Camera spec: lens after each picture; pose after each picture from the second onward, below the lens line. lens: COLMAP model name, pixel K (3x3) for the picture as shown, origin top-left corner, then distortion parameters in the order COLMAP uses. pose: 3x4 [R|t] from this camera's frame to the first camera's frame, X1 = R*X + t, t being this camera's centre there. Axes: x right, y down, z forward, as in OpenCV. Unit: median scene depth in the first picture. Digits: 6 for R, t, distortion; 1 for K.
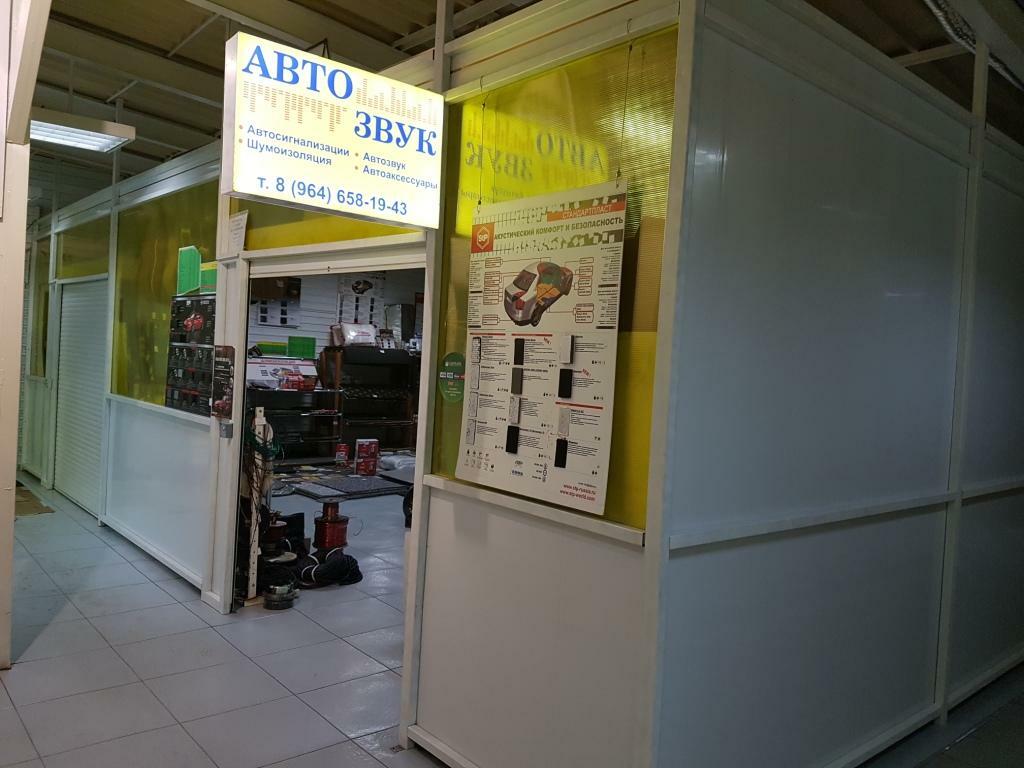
lens RADIAL K [[774.8, 0, 512.0], [0, 774.8, 384.0], [0, 0, 1]] dist [0.216910, -0.342850]
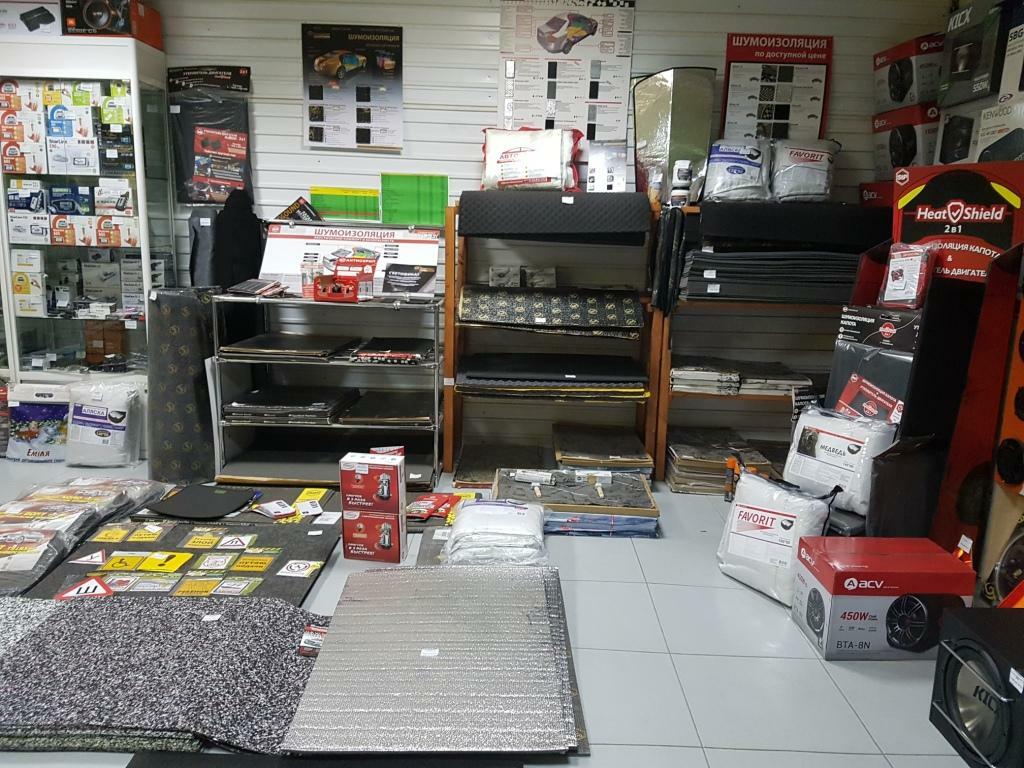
lens RADIAL K [[849.8, 0, 557.5], [0, 849.8, 386.8], [0, 0, 1]] dist [0.004569, -0.018959]
pose [[0.740446, 0.097818, -0.664960, 0.105462], [-0.009734, 0.990810, 0.134912, -0.008865], [0.672046, -0.093422, 0.734593, 0.714692]]
